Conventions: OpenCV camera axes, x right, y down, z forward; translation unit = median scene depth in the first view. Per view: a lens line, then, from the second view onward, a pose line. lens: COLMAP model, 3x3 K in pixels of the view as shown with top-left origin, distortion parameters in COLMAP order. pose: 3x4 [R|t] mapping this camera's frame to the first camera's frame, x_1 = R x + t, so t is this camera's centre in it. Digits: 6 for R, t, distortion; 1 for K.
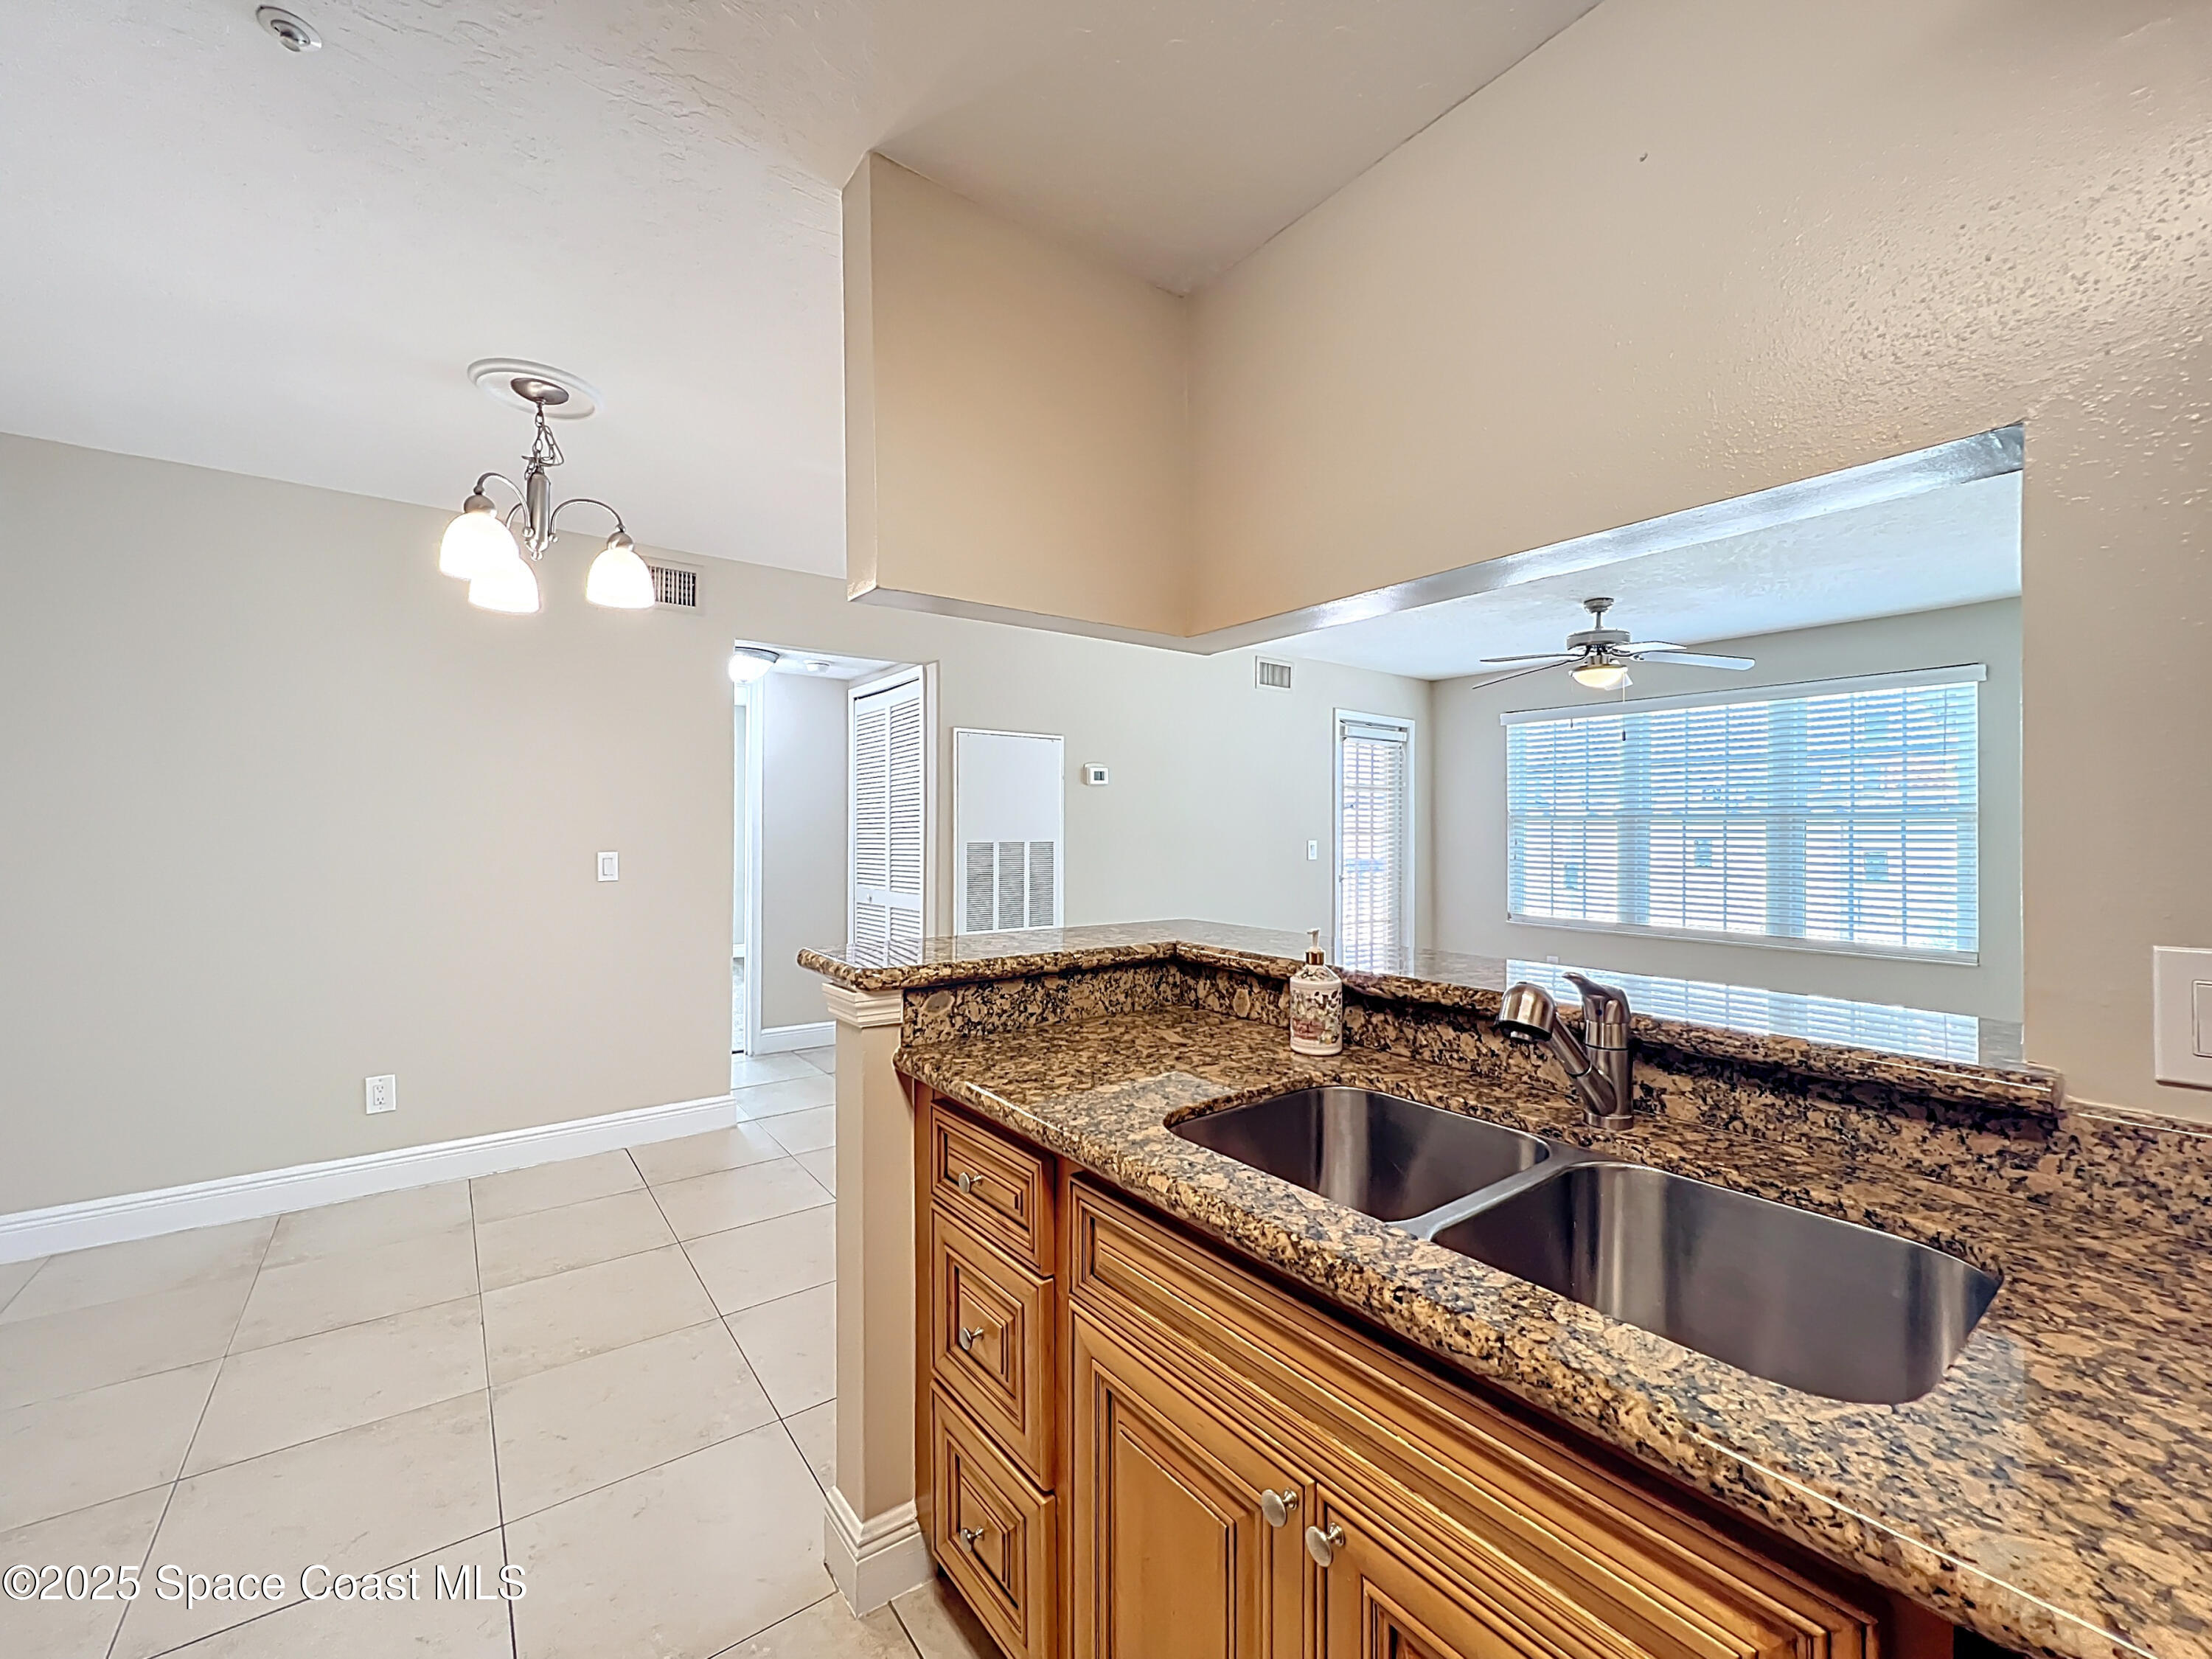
lens RADIAL K [[897.2, 0, 1115.3], [0, 897.2, 815.3], [0, 0, 1]] dist [-0.003284, 0.000260]
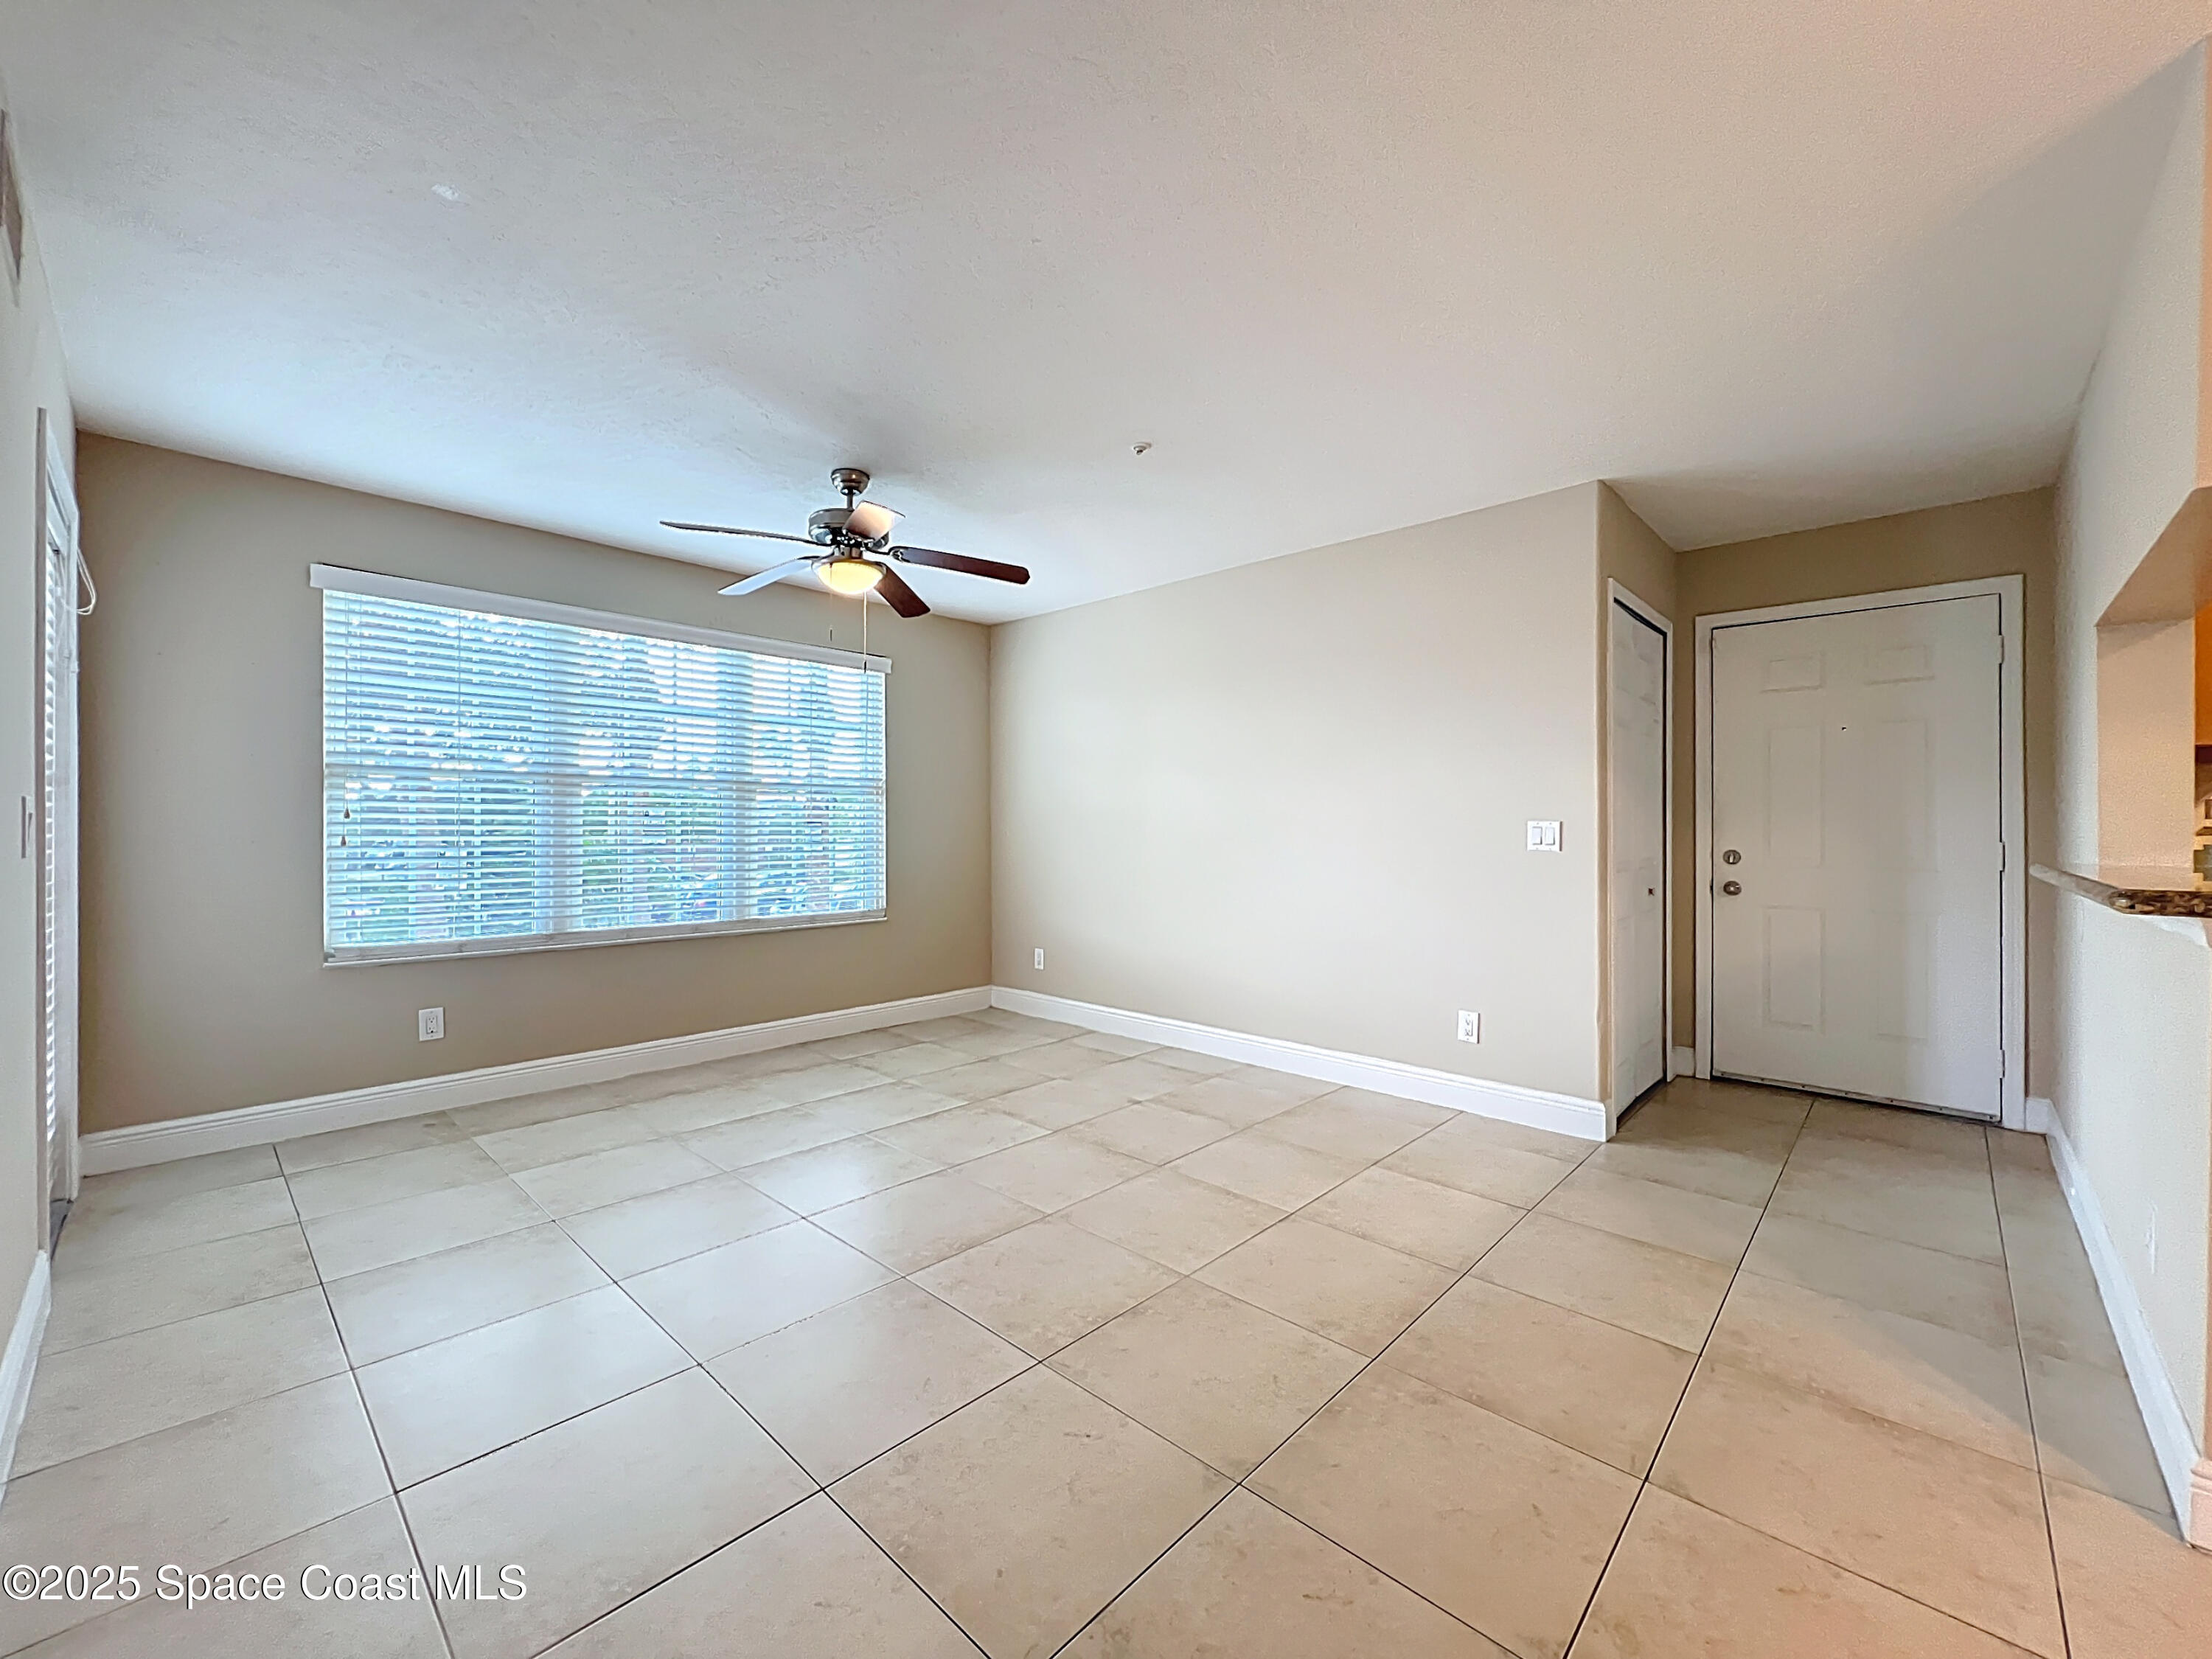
lens RADIAL K [[897.2, 0, 1098.1], [0, 897.2, 828.0], [0, 0, 1]] dist [-0.003284, 0.000260]
pose [[-0.156318, -0.005718, 0.987690, -0.683163], [-0.014885, 0.999883, 0.003433, 0.136917], [-0.987595, -0.014165, -0.156385, 2.958831]]
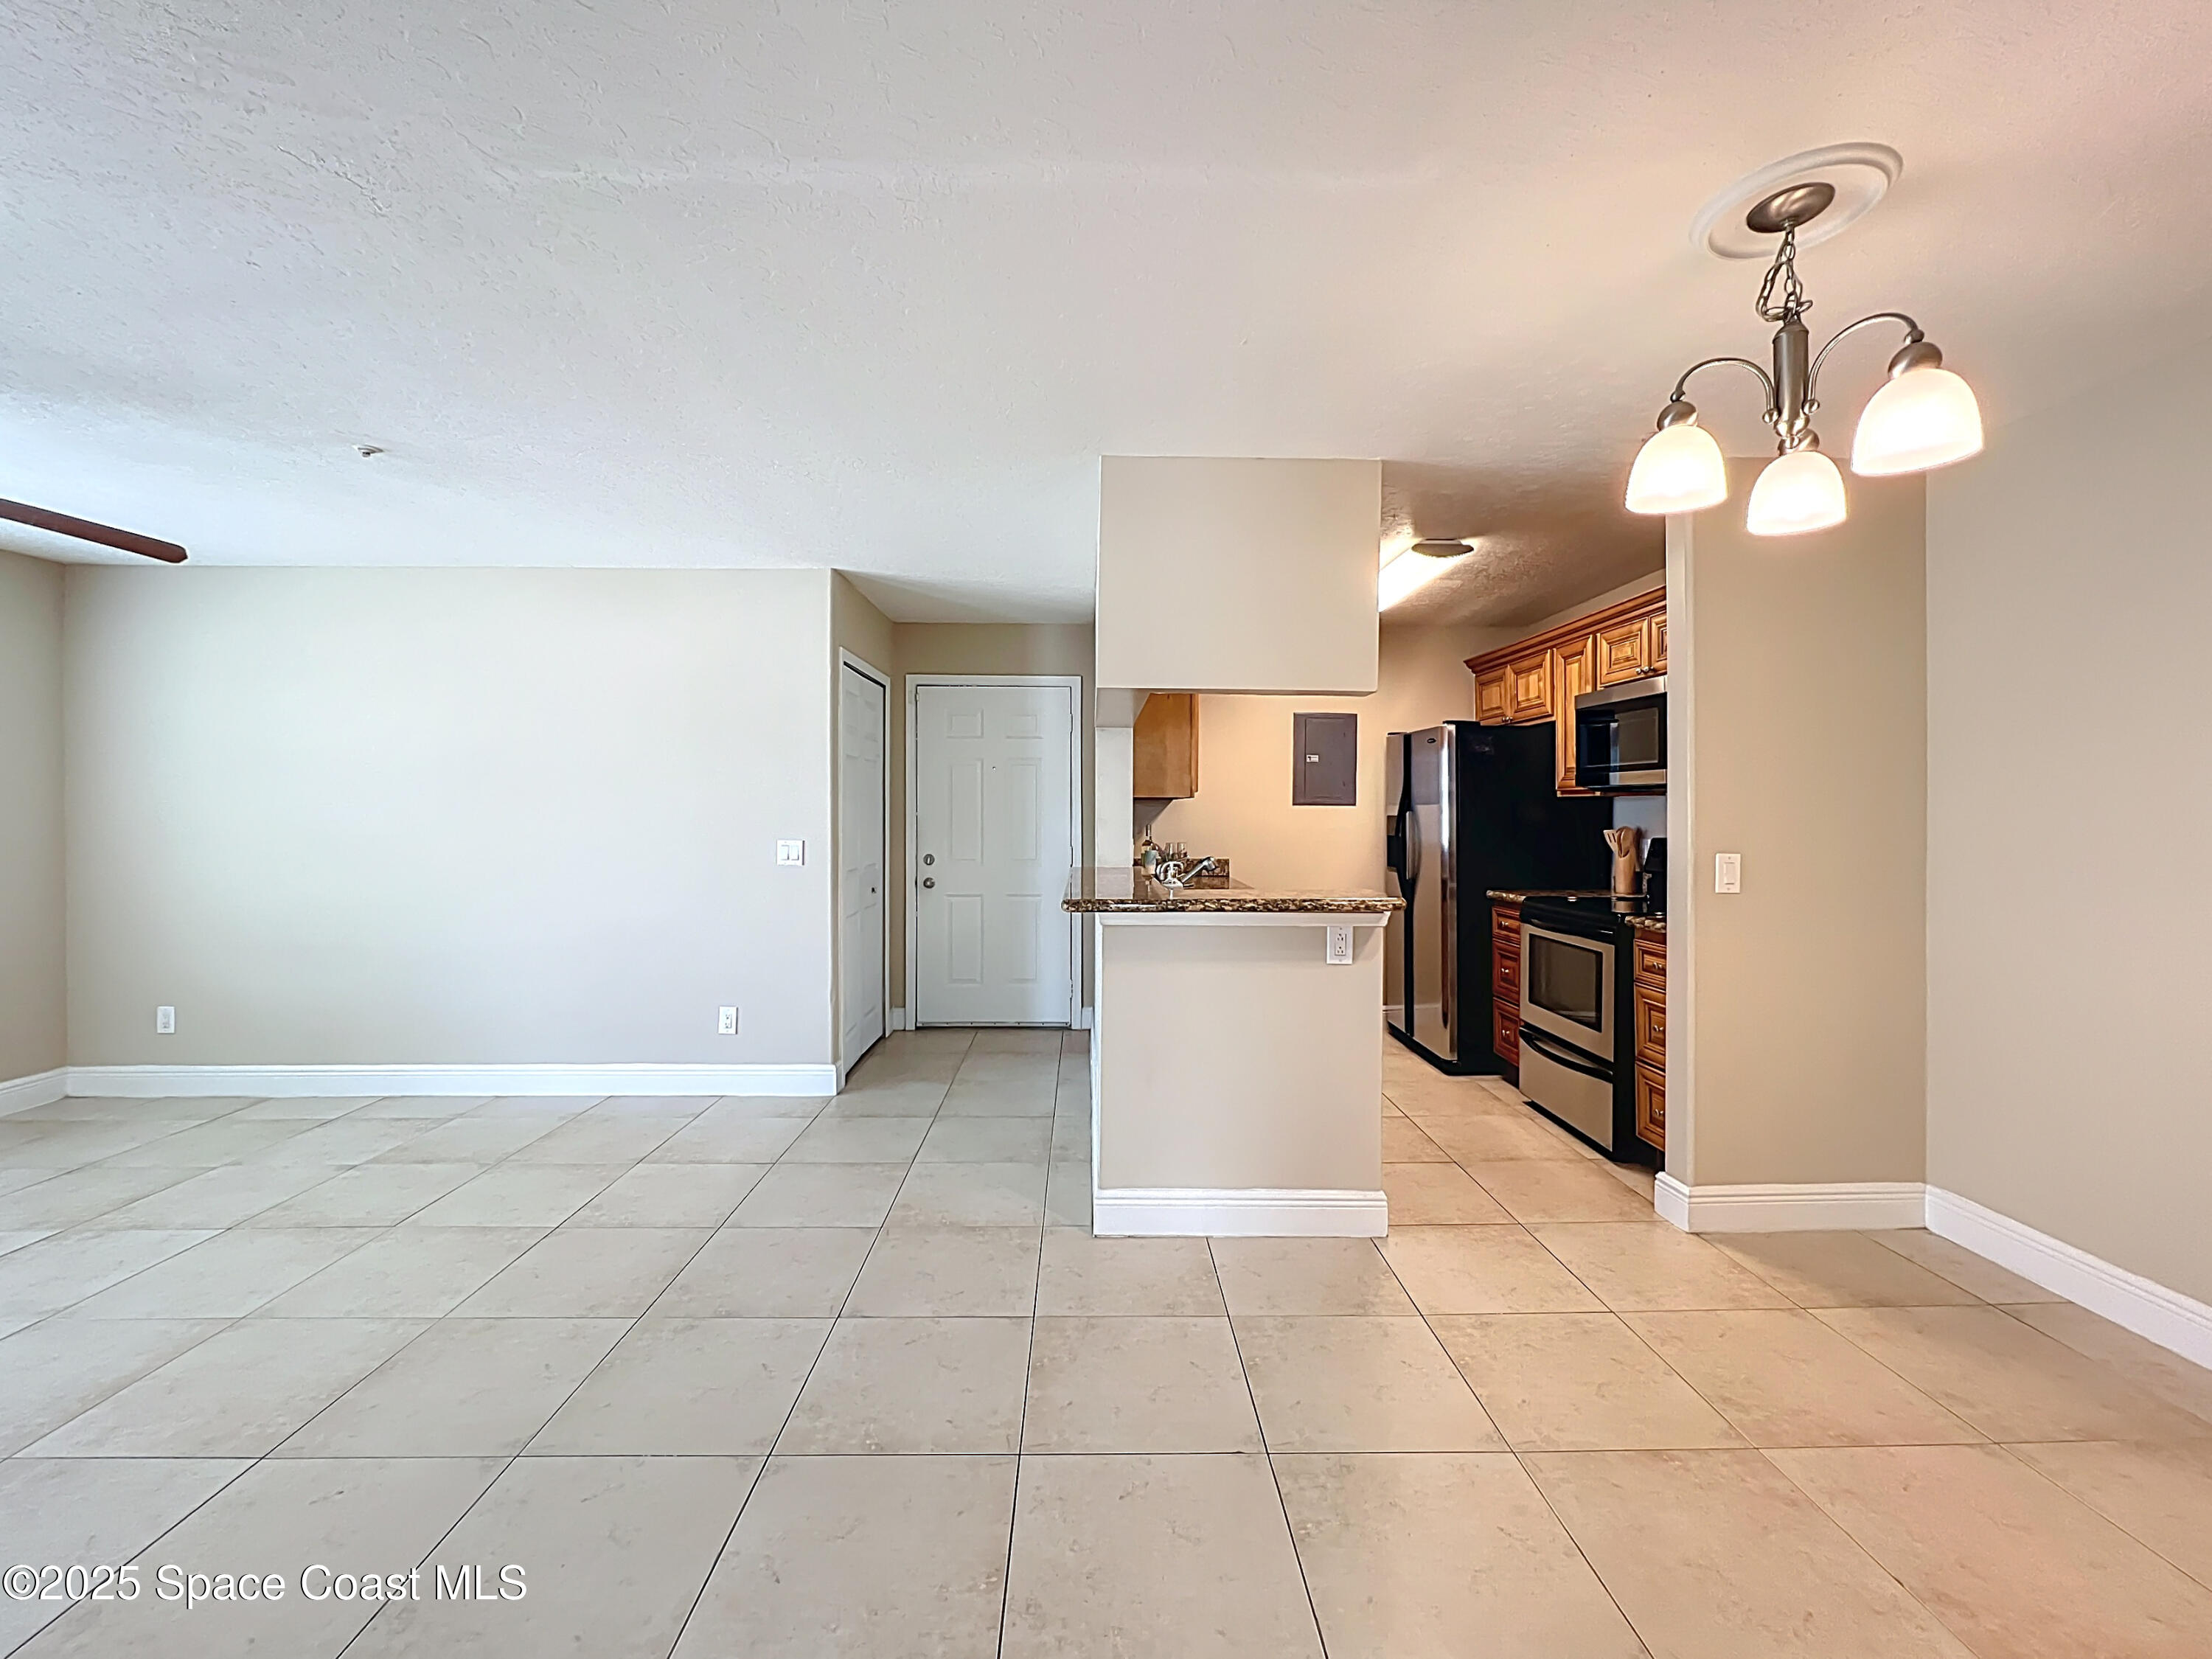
lens RADIAL K [[897.2, 0, 1107.8], [0, 897.2, 816.8], [0, 0, 1]] dist [-0.003284, 0.000260]
pose [[-0.805838, -0.008290, 0.592078, -1.058199], [-0.011848, 0.999928, -0.002126, 0.020390], [-0.592017, -0.008728, -0.805878, 3.141165]]
